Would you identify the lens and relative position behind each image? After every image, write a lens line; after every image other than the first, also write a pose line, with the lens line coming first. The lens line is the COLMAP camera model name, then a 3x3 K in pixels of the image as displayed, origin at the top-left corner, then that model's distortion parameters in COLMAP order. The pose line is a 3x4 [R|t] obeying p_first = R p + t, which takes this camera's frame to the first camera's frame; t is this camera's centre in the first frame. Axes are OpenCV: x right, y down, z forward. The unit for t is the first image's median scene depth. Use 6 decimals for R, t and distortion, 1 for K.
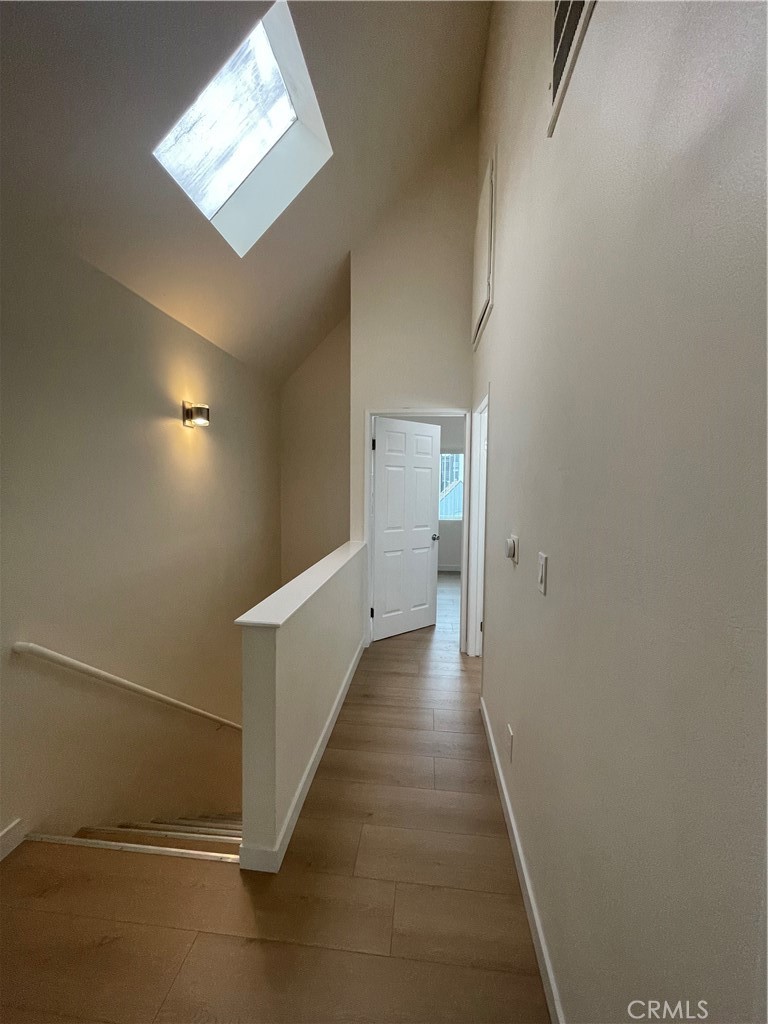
lens RADIAL K [[414.9, 0, 384.0], [0, 414.9, 512.0], [0, 0, 1]] dist [-0.001920, -0.000187]
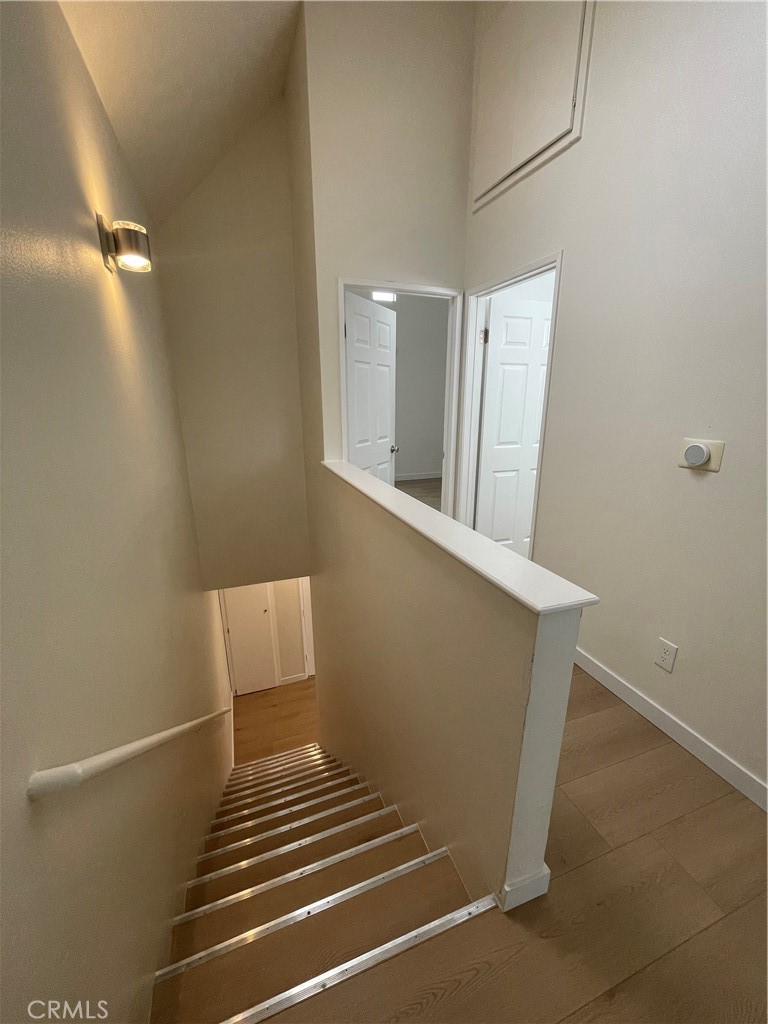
lens RADIAL K [[420.9, 0, 384.0], [0, 420.9, 512.0], [0, 0, 1]] dist [0.024770, -0.000144]
pose [[0.888470, -0.135054, 0.438613, -0.404777], [0.035431, 0.973053, 0.227843, -0.017805], [-0.457565, -0.186891, 0.869314, 0.284055]]
